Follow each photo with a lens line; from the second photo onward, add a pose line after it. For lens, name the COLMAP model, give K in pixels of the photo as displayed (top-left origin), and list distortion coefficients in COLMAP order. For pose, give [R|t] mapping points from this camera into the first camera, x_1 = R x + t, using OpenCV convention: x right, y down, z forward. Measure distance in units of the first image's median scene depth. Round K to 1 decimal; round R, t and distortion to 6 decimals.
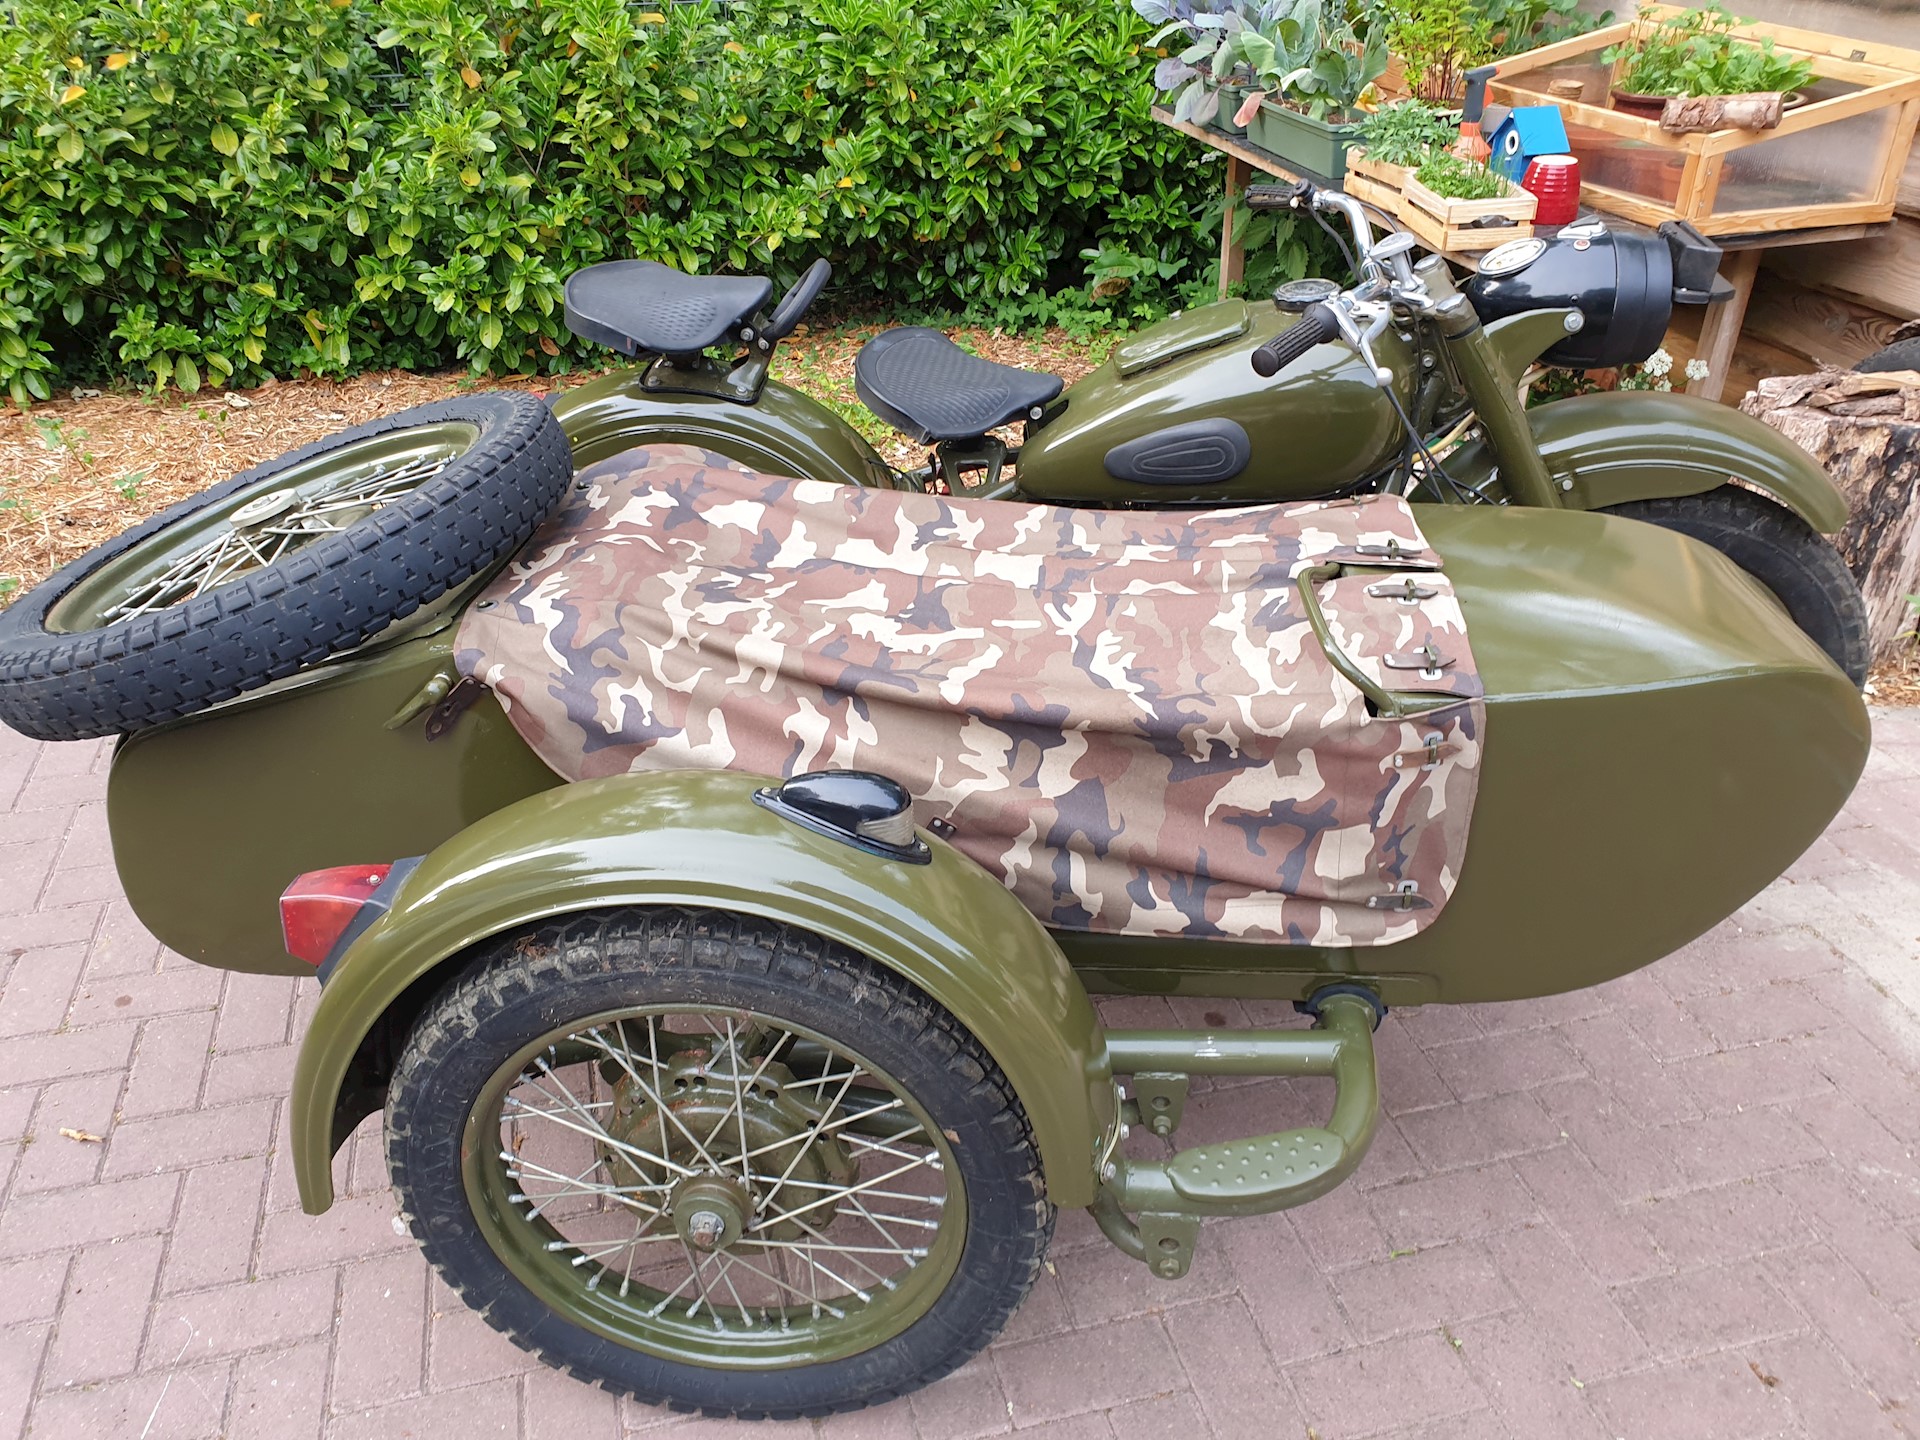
lens RADIAL K [[1444.6, 0, 960.0], [0, 1444.6, 720.0], [0, 0, 1]] dist [0.183085, -0.345419]
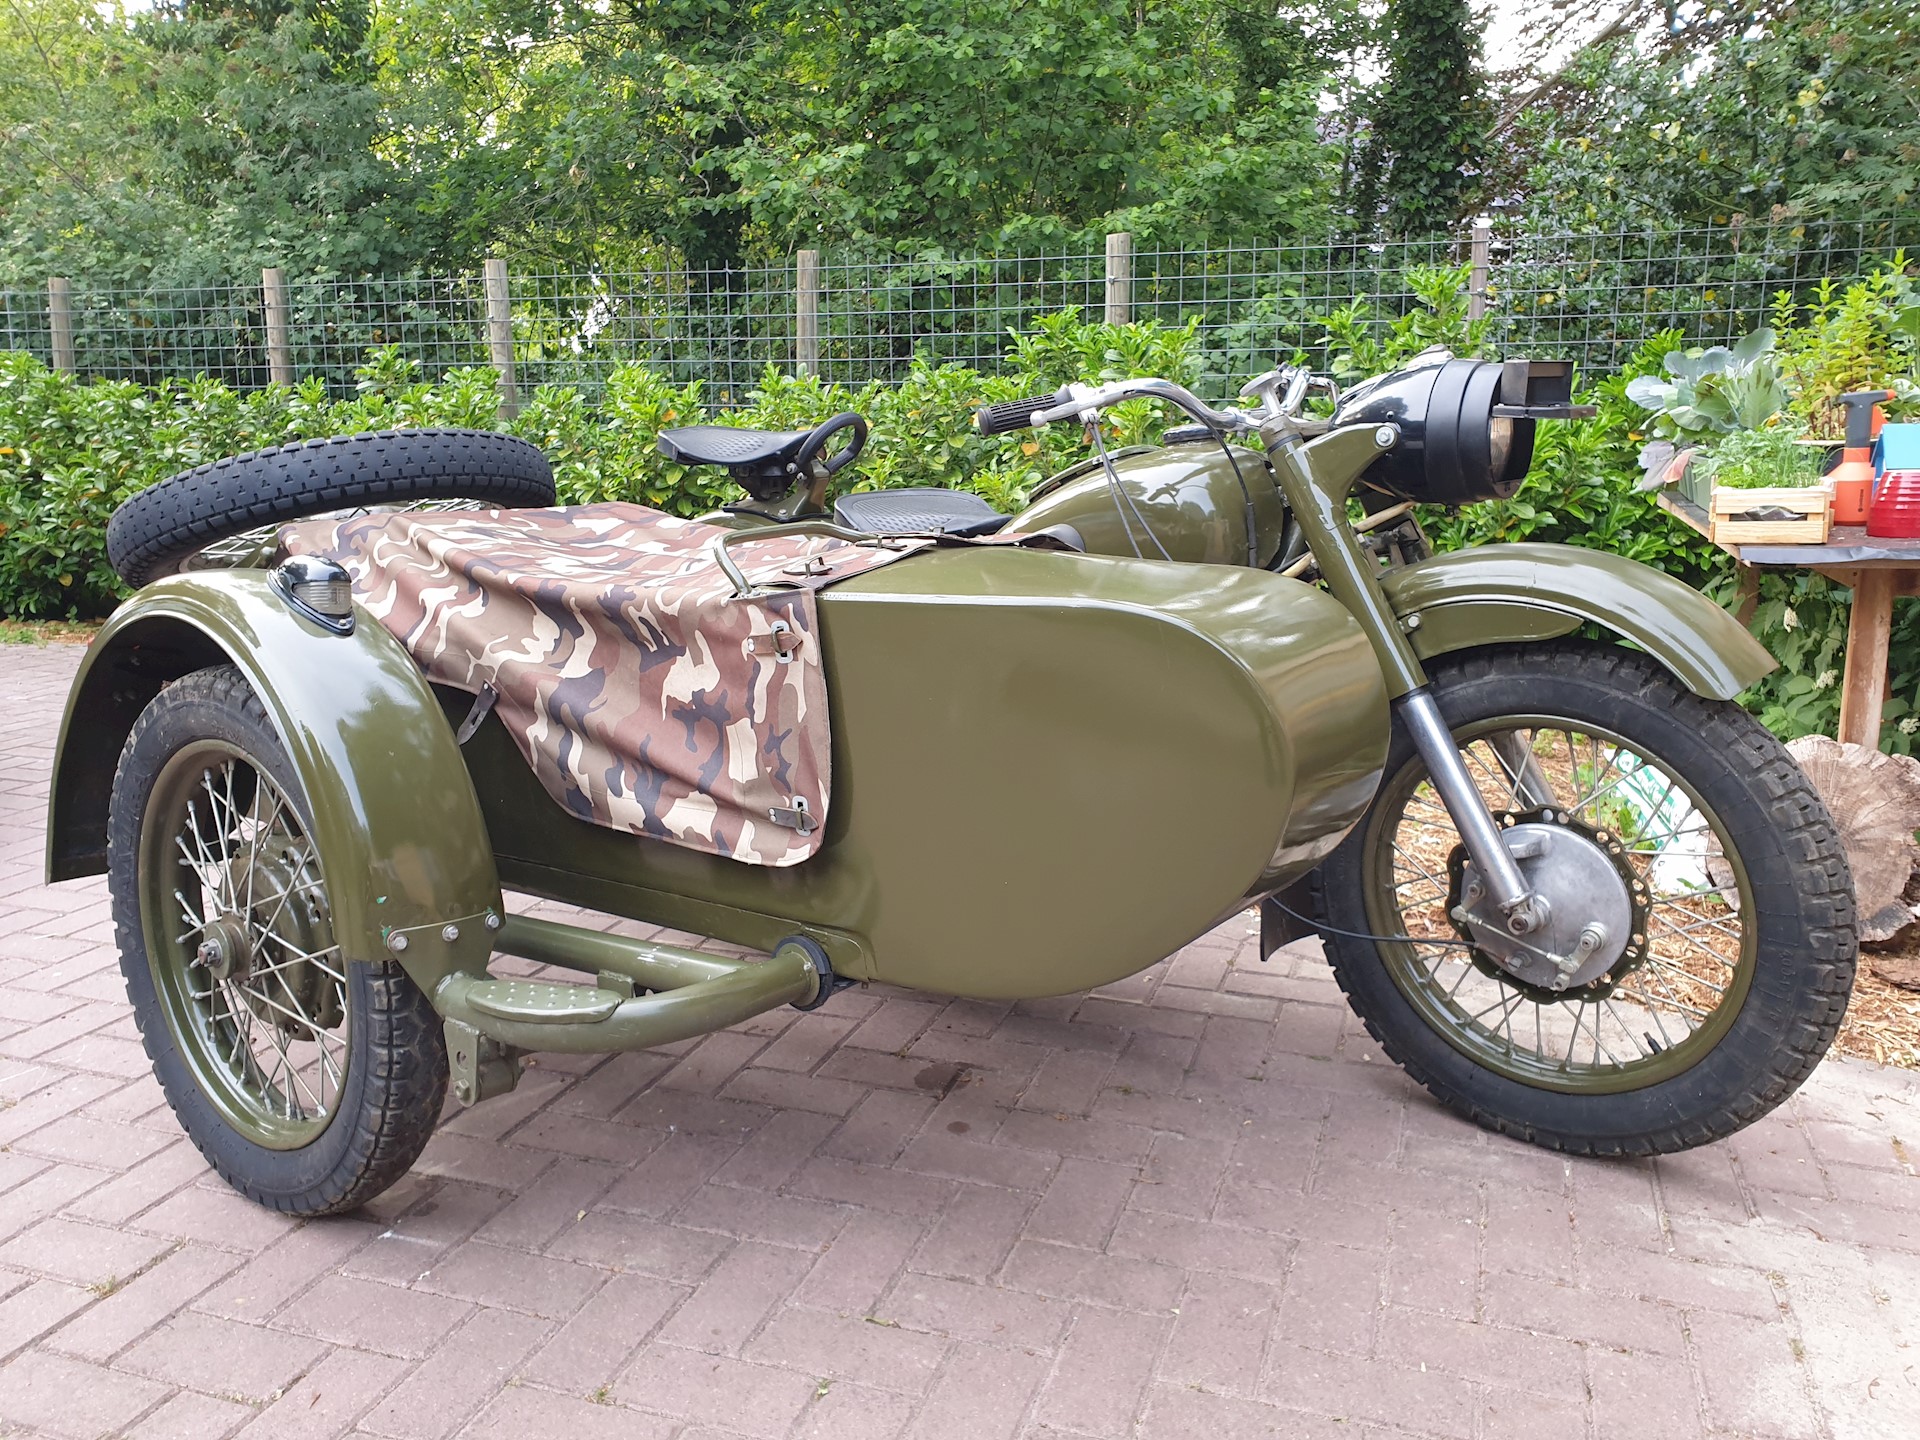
lens RADIAL K [[1444.6, 0, 960.0], [0, 1444.6, 720.0], [0, 0, 1]] dist [0.183085, -0.345419]
pose [[0.842577, 0.116285, -0.525872, 0.918124], [-0.278824, 0.929561, -0.241192, 0.270333], [0.460783, 0.349848, 0.815650, 0.208979]]
